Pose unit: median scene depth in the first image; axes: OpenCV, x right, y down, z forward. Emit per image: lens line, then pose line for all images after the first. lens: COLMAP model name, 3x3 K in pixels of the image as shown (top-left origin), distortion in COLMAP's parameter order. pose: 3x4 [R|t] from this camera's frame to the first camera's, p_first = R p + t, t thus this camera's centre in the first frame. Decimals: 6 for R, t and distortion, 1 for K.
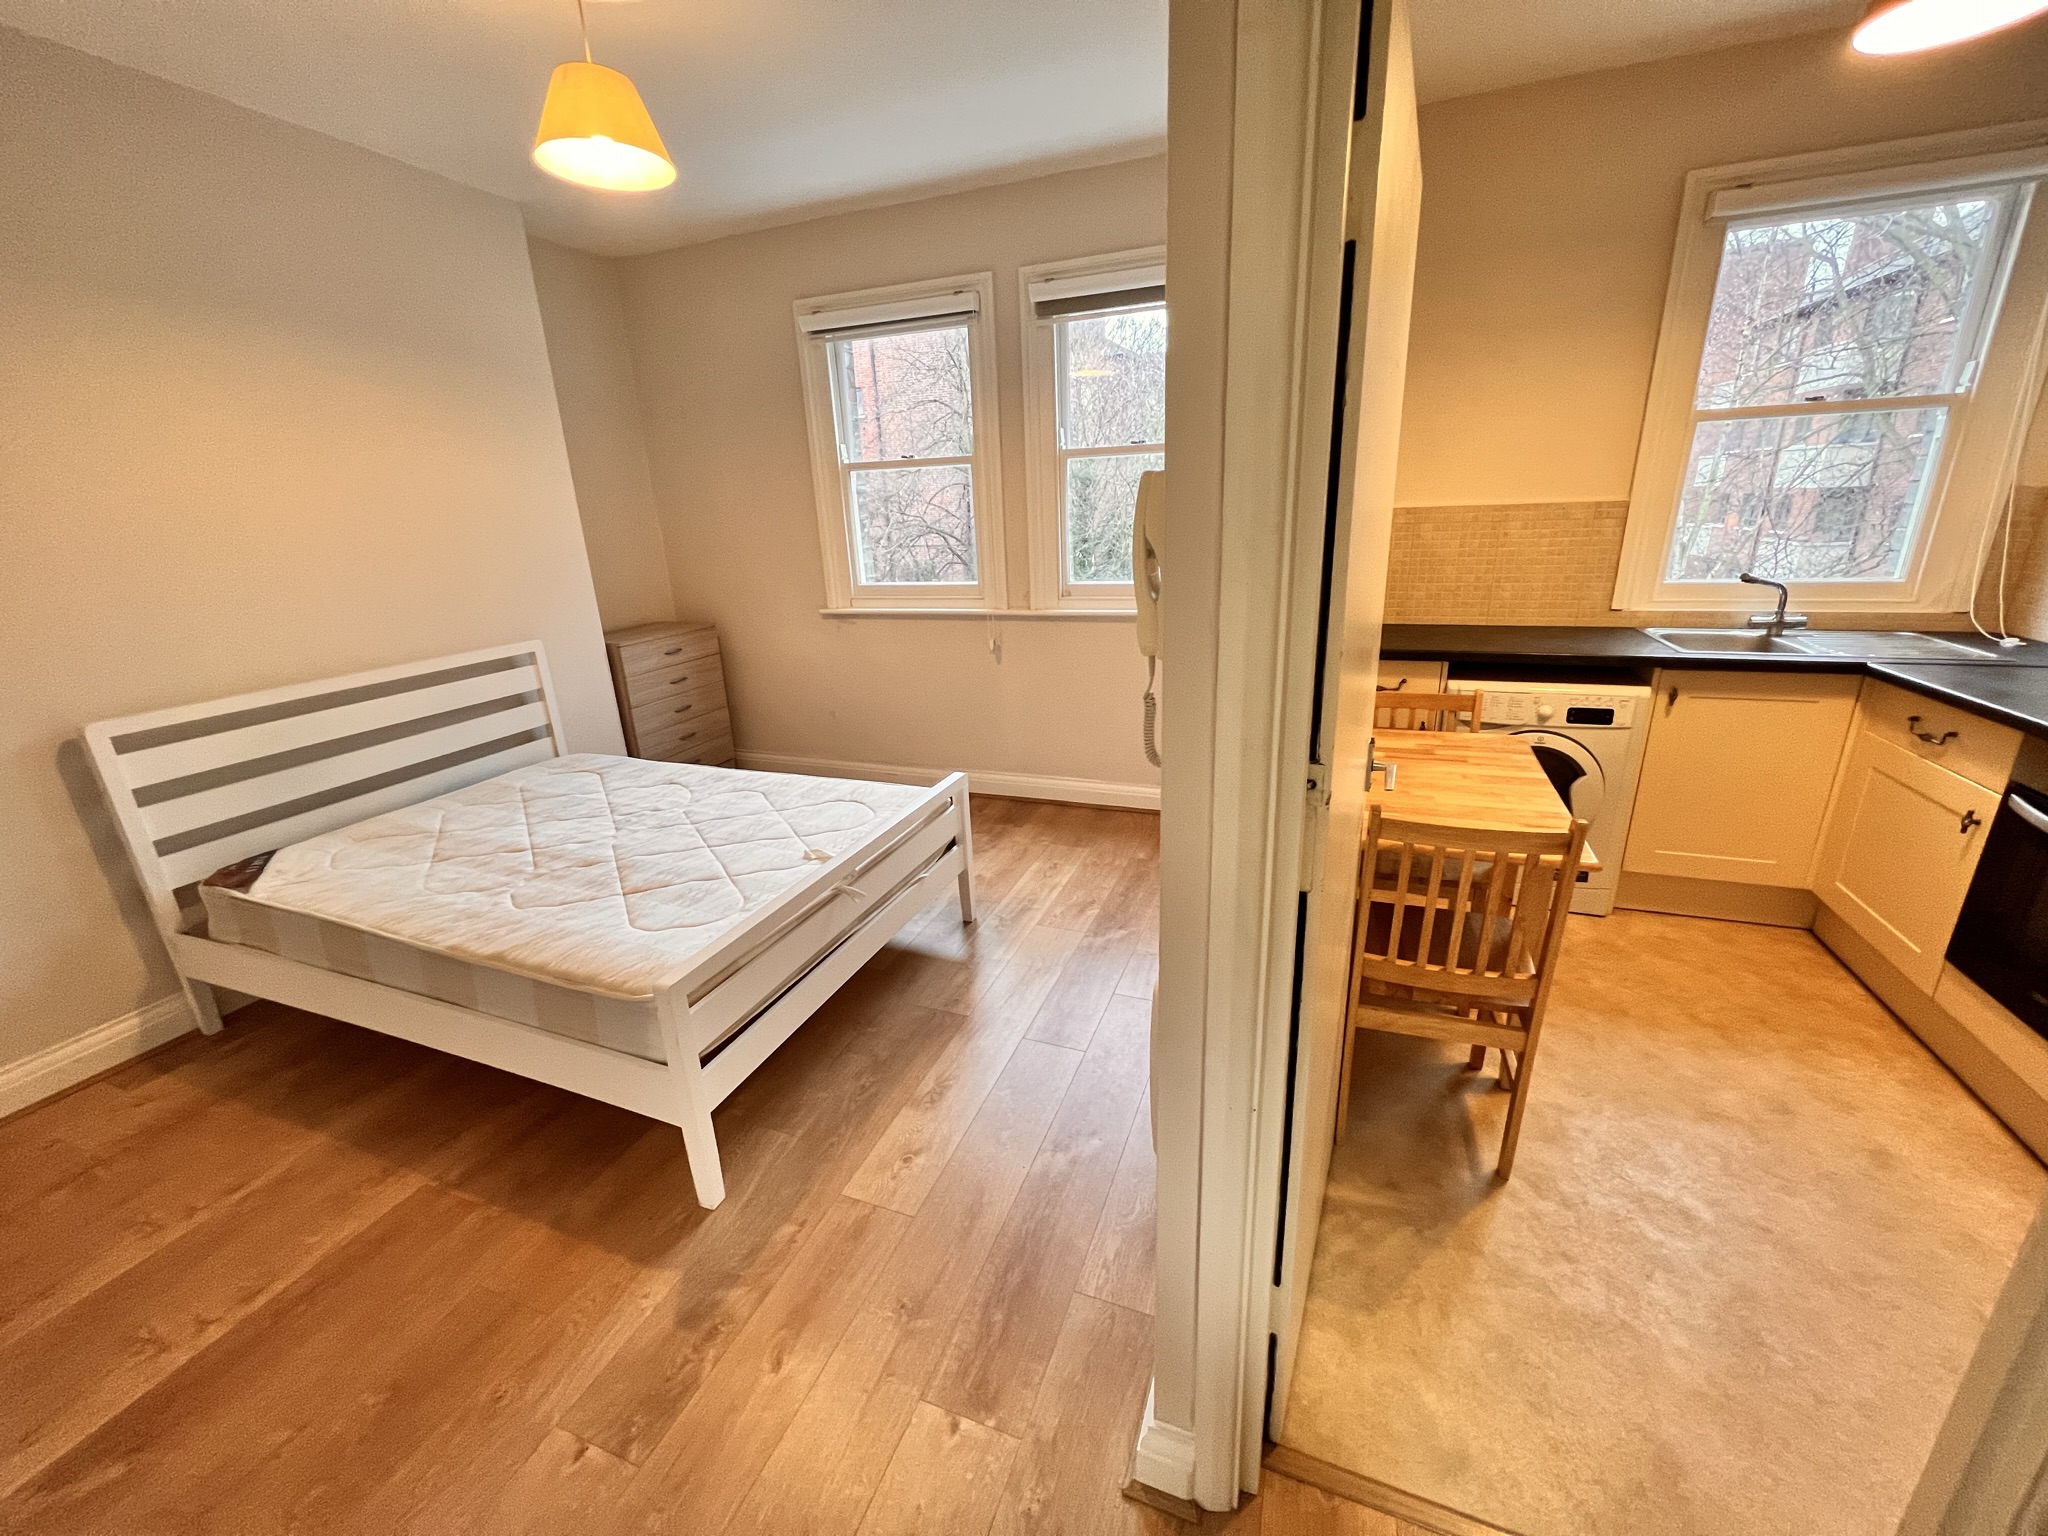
lens RADIAL K [[812.2, 0, 1022.4], [0, 812.2, 767.5], [0, 0, 1]] dist [0.000443, -0.000192]
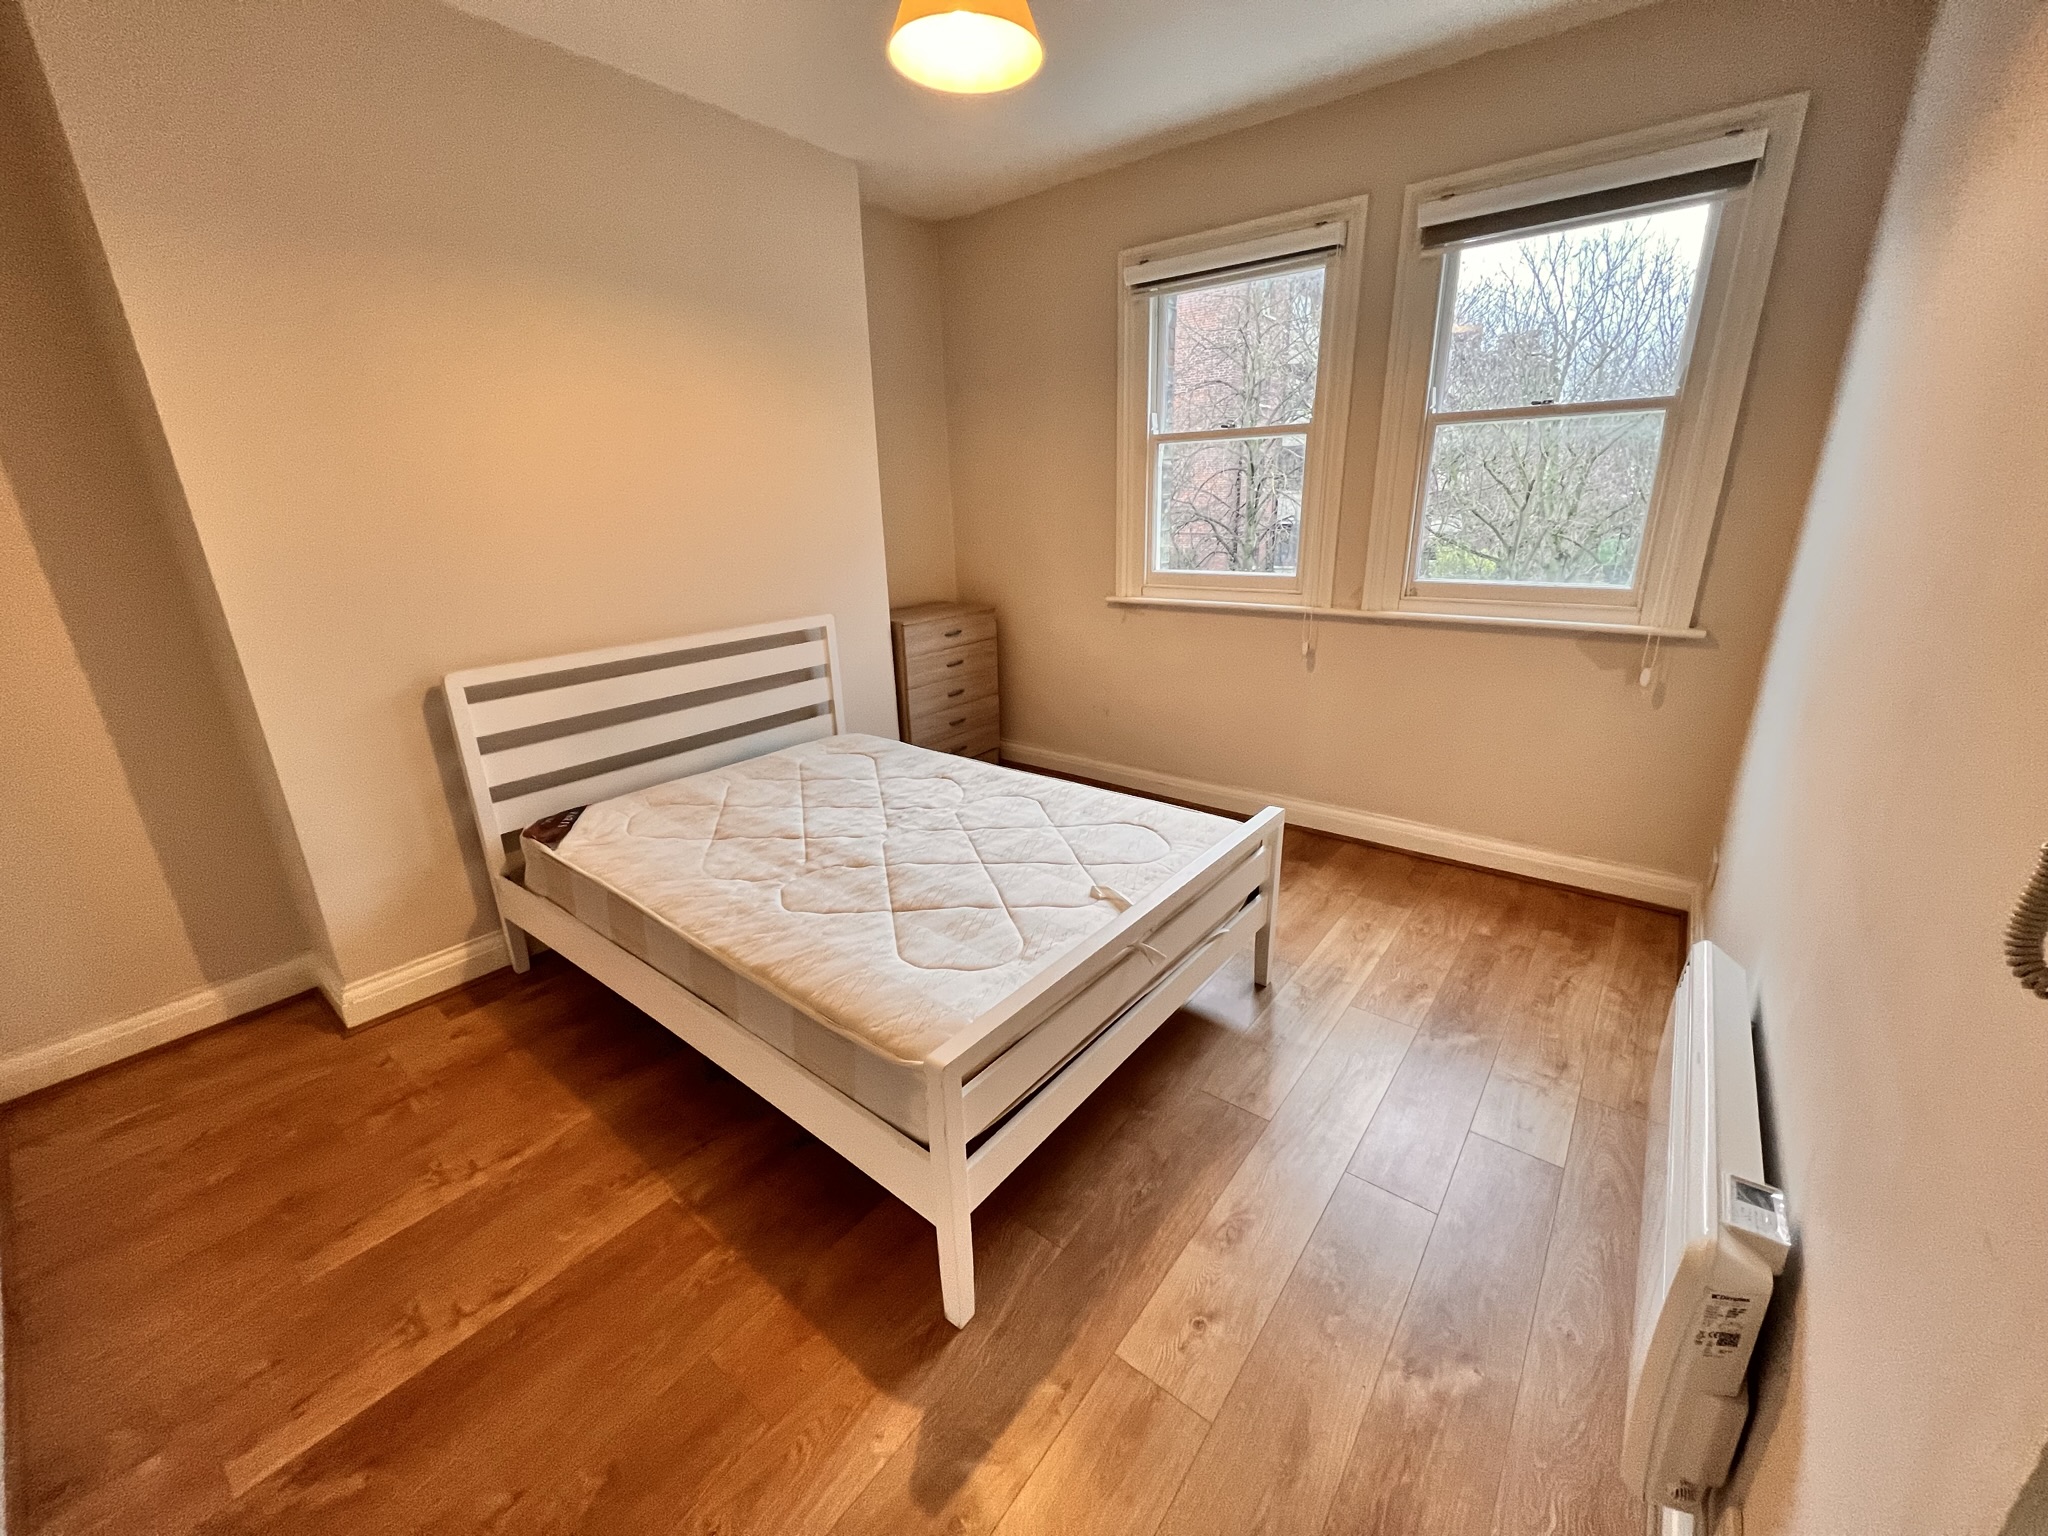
lens RADIAL K [[812.2, 0, 1023.1], [0, 812.2, 766.8], [0, 0, 1]] dist [0.000443, -0.000192]
pose [[0.954998, 0.107299, -0.276525, -0.088013], [-0.103885, 0.994222, 0.027010, -0.026389], [0.277826, 0.002932, 0.960627, 0.130894]]
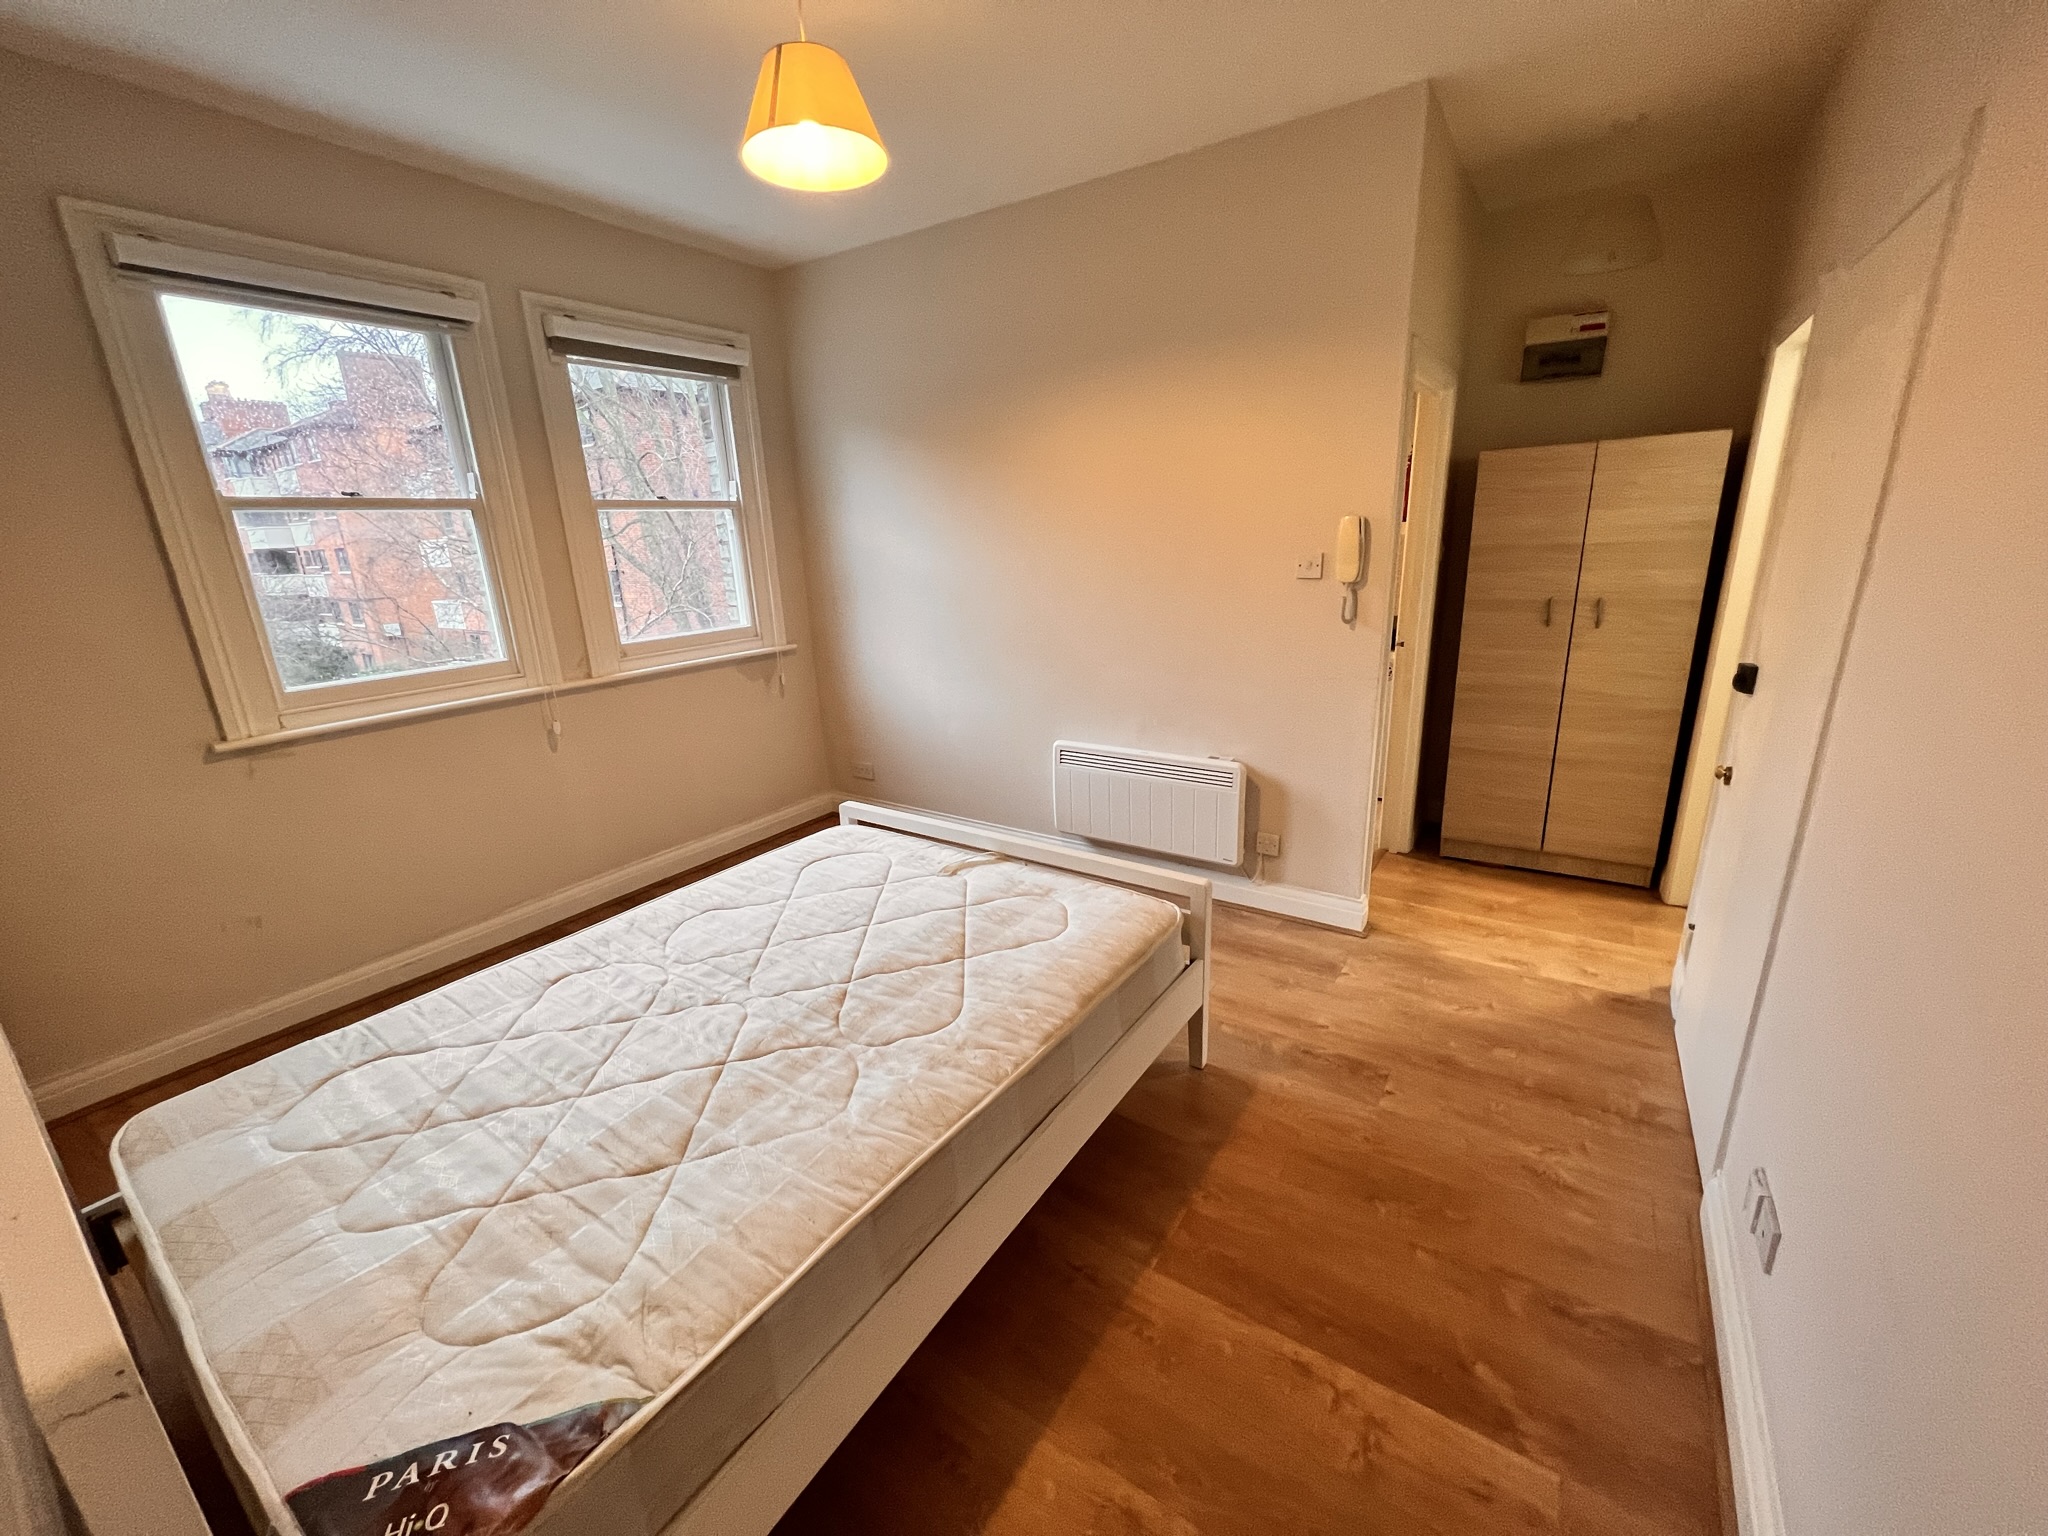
lens RADIAL K [[812.2, 0, 1023.9], [0, 812.2, 769.7], [0, 0, 1]] dist [0.000443, -0.000192]
pose [[0.222631, -0.241994, 0.944391, -0.878003], [0.331881, 0.929657, 0.159981, -0.108659], [-0.916674, 0.277808, 0.287284, 0.432280]]
